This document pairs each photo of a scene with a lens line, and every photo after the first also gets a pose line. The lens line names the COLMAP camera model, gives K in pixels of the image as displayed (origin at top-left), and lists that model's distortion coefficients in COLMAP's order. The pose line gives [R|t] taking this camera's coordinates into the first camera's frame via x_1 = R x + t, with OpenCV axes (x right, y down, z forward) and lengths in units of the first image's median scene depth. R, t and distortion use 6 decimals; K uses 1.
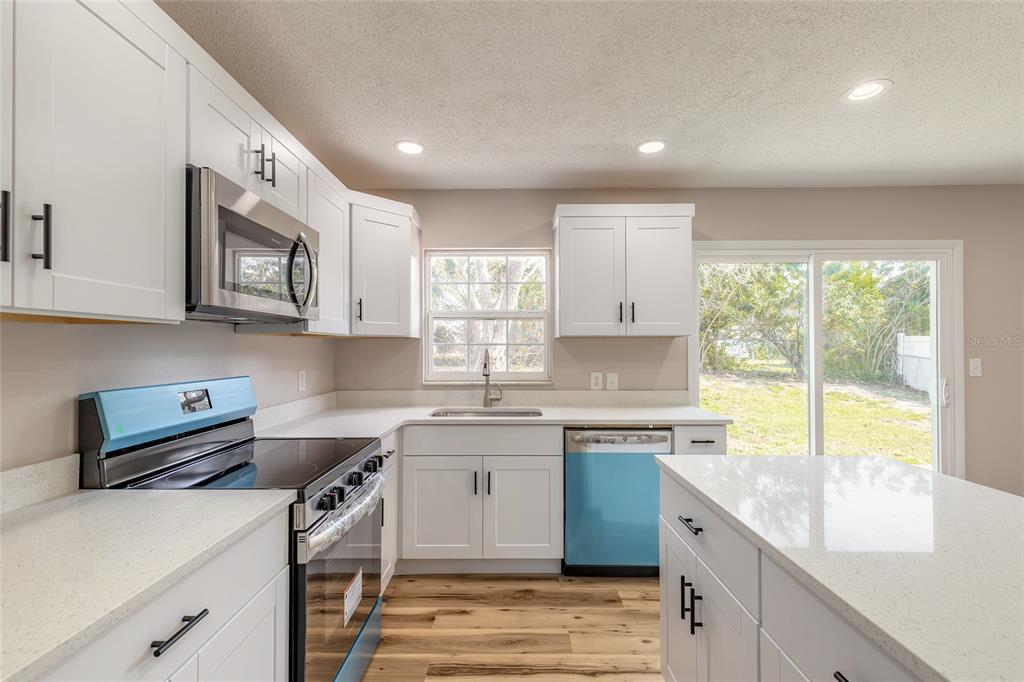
lens RADIAL K [[460.2, 0, 507.5], [0, 460.2, 343.9], [0, 0, 1]] dist [0.006139, -0.001293]
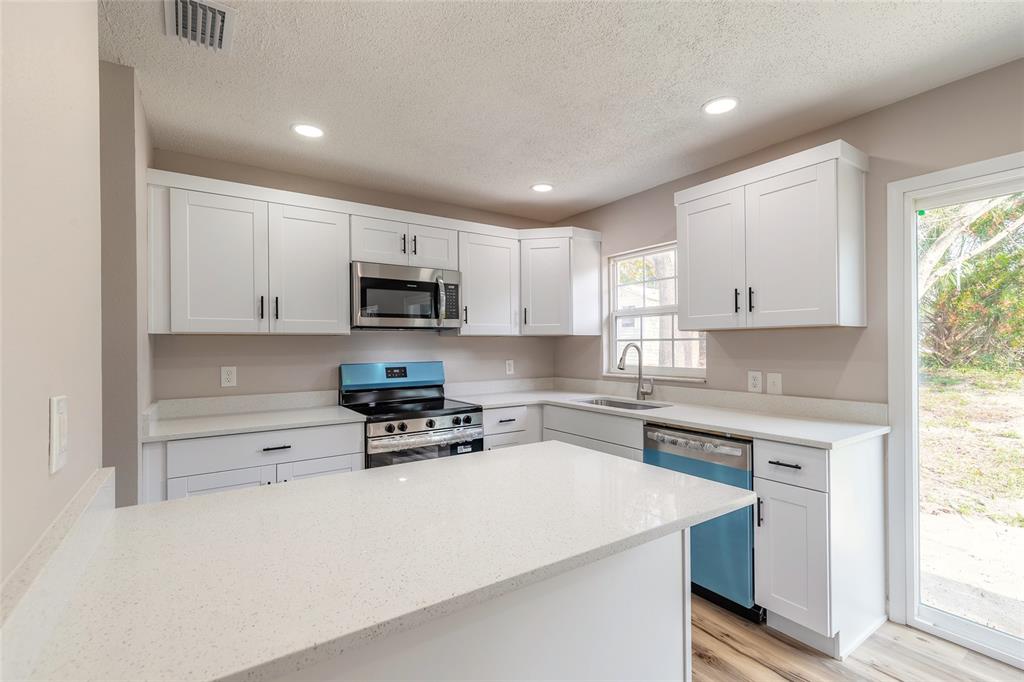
lens RADIAL K [[460.2, 0, 516.1], [0, 460.2, 340.0], [0, 0, 1]] dist [0.006139, -0.001293]
pose [[0.582900, -0.013110, -0.812438, 0.687909], [0.018862, 0.999819, -0.002601, -0.001545], [0.812325, -0.013808, 0.583042, 0.171006]]
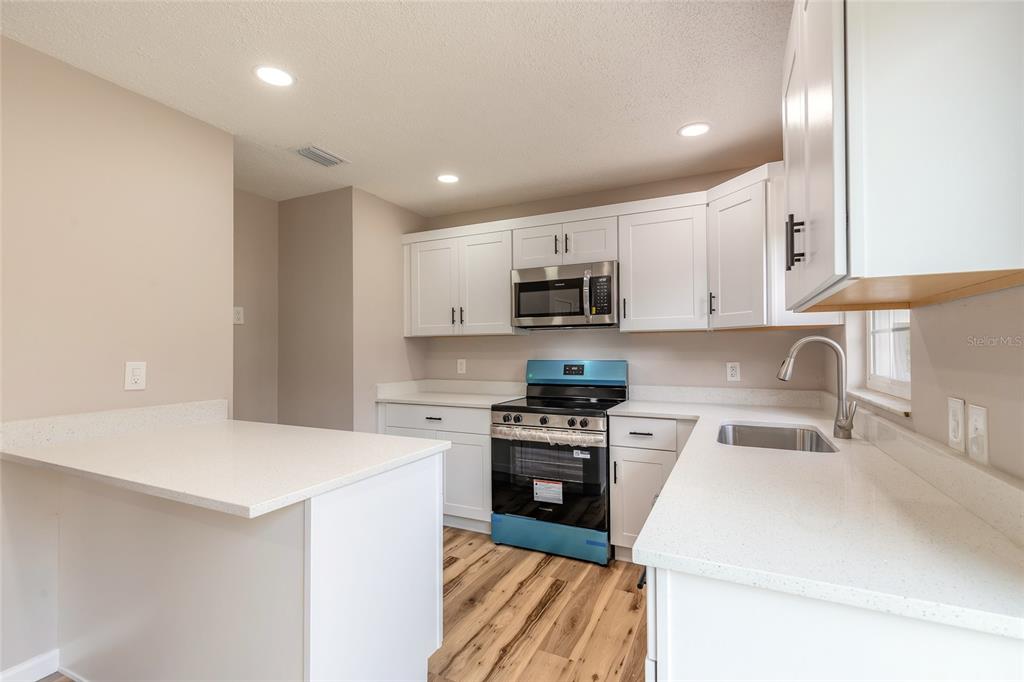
lens RADIAL K [[460.2, 0, 511.7], [0, 460.2, 347.0], [0, 0, 1]] dist [0.006139, -0.001293]
pose [[-0.423647, 0.007227, -0.905798, 0.713657], [0.023495, 0.999719, -0.003013, 0.012293], [0.905523, -0.022558, -0.423698, 0.930288]]
